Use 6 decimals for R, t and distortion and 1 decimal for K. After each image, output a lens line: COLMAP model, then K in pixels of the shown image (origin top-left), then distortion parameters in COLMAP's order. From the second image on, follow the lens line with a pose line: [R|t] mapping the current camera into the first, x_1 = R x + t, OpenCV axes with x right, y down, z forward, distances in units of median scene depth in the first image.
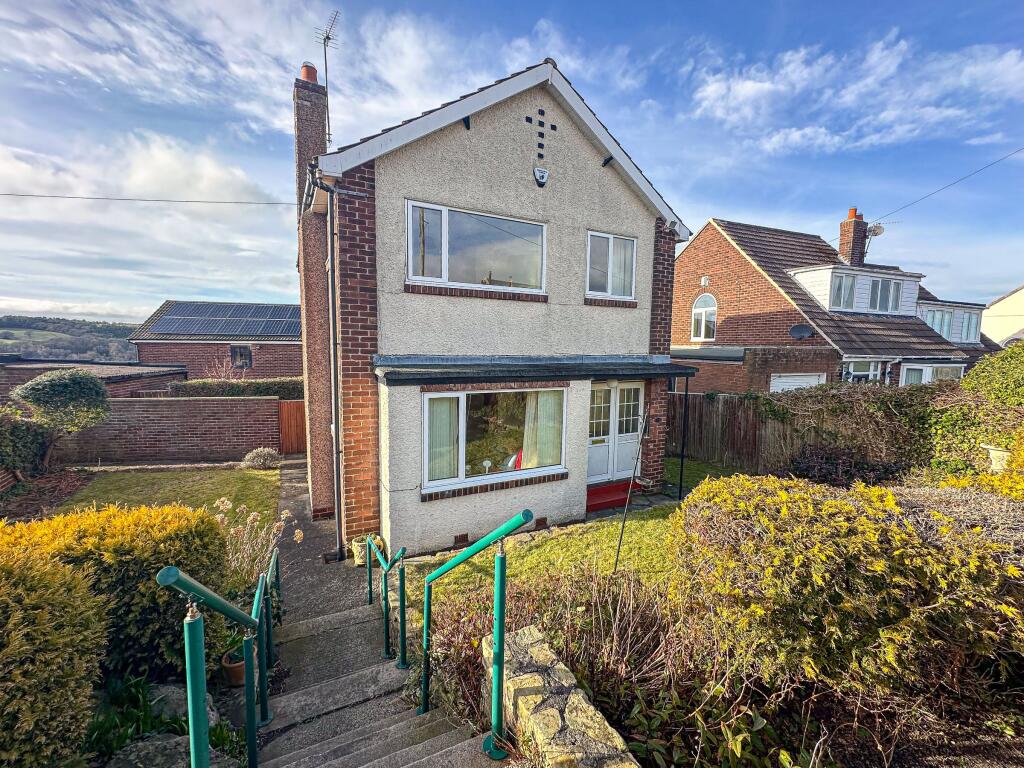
lens RADIAL K [[420.0, 0, 513.2], [0, 420.0, 383.0], [0, 0, 1]] dist [-0.000603, -0.000010]
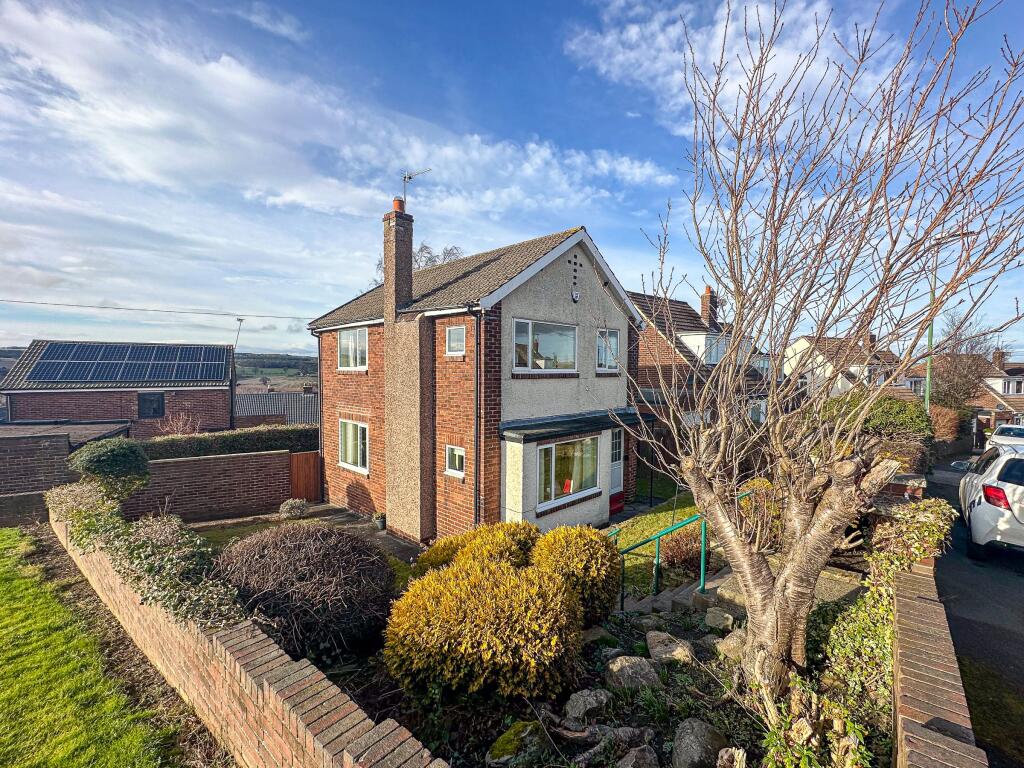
lens RADIAL K [[446.7, 0, 510.1], [0, 446.7, 384.1], [0, 0, 1]] dist [-0.002544, 0.008185]
pose [[0.950620, -0.020800, 0.309659, -0.663490], [0.036522, 0.998316, -0.045062, -0.110580], [-0.308200, 0.054147, 0.949779, -0.445679]]
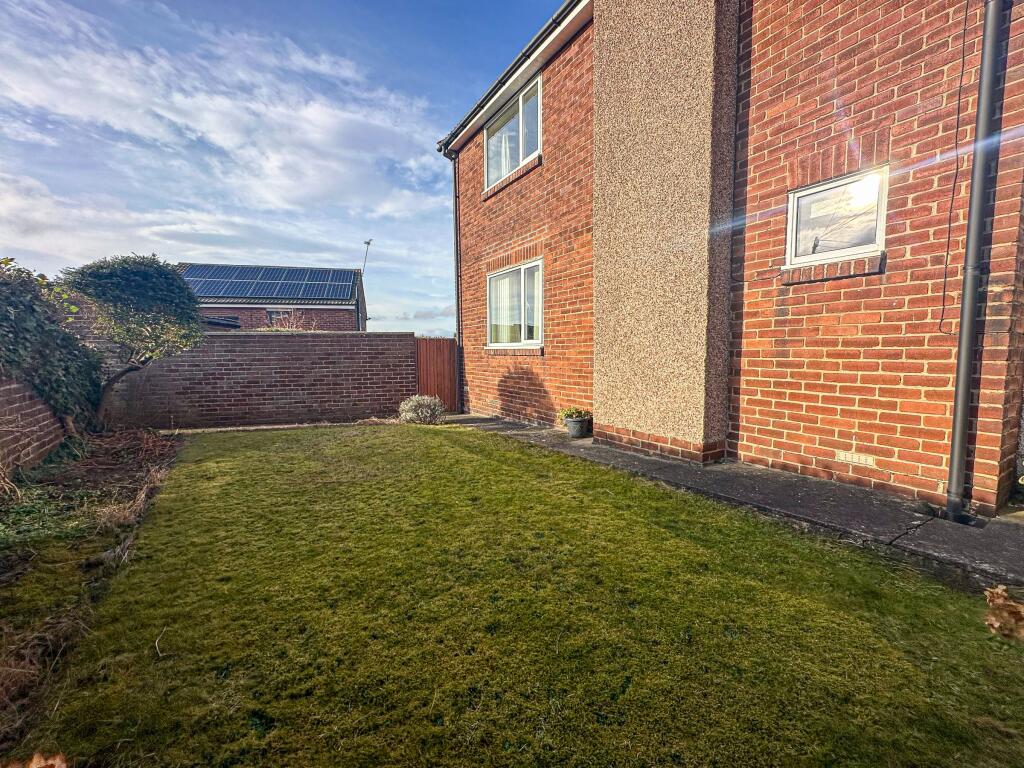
lens RADIAL K [[413.1, 0, 510.7], [0, 413.1, 383.0], [0, 0, 1]] dist [-0.001380, 0.000135]
pose [[0.997291, -0.029164, 0.067533, -0.791404], [0.030030, 0.999479, -0.011854, 0.234277], [-0.067152, 0.013850, 0.997647, 0.519552]]
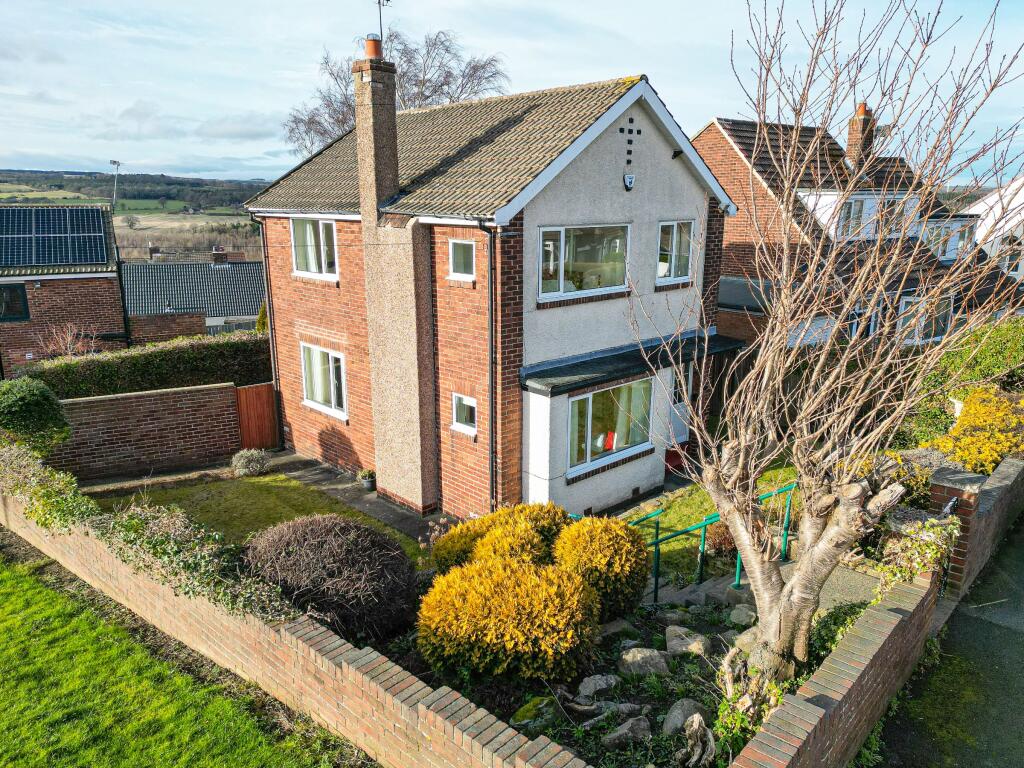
lens RADIAL K [[729.2, 0, 512.0], [0, 729.2, 384.0], [0, 0, 1]] dist [0.076894, -0.004425]
pose [[0.961071, -0.081970, 0.263862, -0.752686], [0.038366, 0.985320, 0.166351, -0.304712], [-0.273624, -0.149752, 0.950108, -0.771861]]
